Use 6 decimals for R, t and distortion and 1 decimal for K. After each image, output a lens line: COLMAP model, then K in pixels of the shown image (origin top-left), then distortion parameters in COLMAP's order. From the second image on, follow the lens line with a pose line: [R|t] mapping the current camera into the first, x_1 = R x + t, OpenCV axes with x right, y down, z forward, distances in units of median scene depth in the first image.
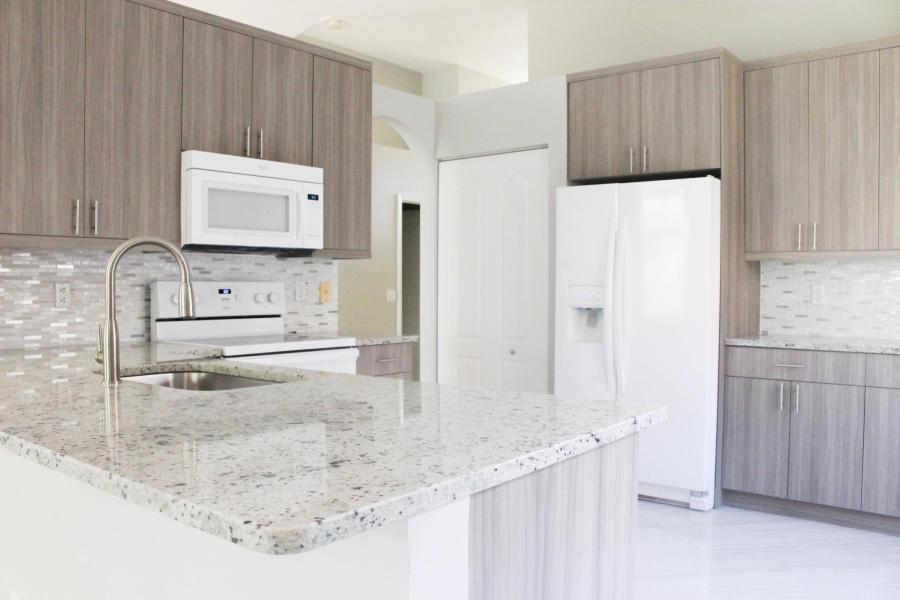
lens RADIAL K [[758.4, 0, 447.9], [0, 758.4, 300.2], [0, 0, 1]] dist [-0.085679, 0.039229]
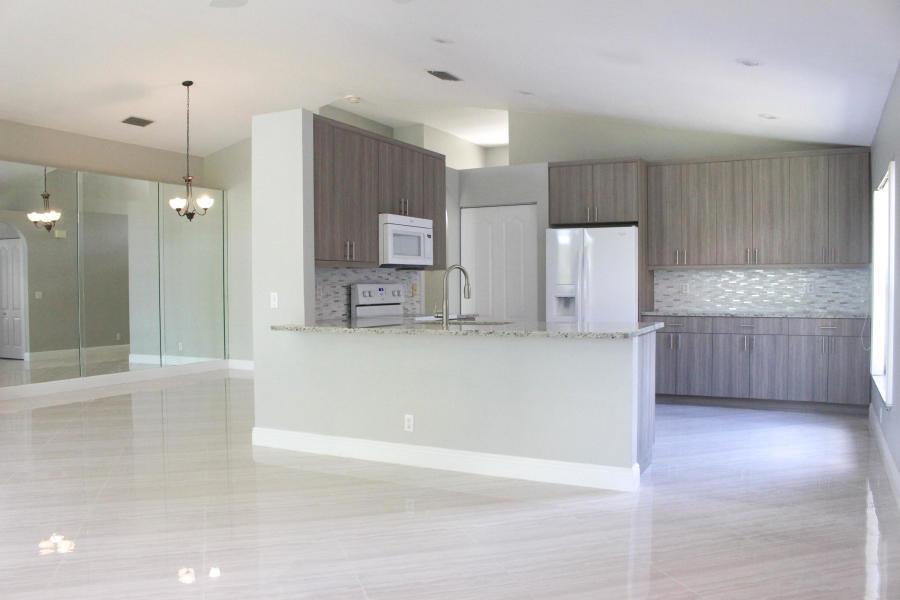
lens RADIAL K [[758.4, 0, 450.9], [0, 758.4, 297.7], [0, 0, 1]] dist [-0.085679, 0.039229]
pose [[0.976576, -0.012981, 0.214779, -0.496688], [0.013949, 0.999898, -0.002991, 0.014337], [-0.214719, 0.005917, 0.976658, -0.734513]]
